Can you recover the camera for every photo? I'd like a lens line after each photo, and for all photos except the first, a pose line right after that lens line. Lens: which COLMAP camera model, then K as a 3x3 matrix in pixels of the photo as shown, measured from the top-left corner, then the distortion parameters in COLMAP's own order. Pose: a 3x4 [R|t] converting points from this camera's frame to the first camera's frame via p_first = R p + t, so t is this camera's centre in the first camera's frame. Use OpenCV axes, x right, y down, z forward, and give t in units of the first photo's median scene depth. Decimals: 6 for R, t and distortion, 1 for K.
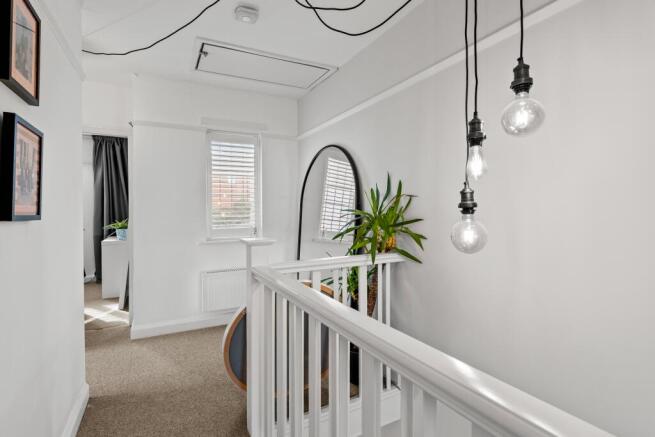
lens RADIAL K [[338.8, 0, 337.0], [0, 338.8, 207.8], [0, 0, 1]] dist [0.001728, 0.000493]
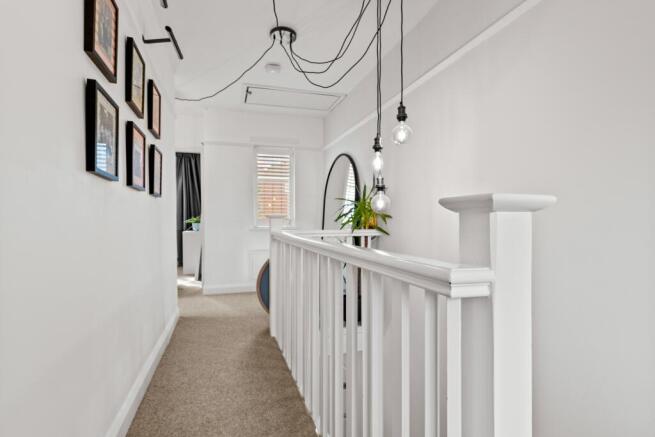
lens RADIAL K [[338.8, 0, 327.1], [0, 338.8, 219.3], [0, 0, 1]] dist [0.001728, 0.000493]
pose [[0.981525, 0.002057, -0.191323, 0.166101], [-0.000588, 0.999970, 0.007739, 0.054979], [0.191333, -0.007483, 0.981497, -0.279684]]
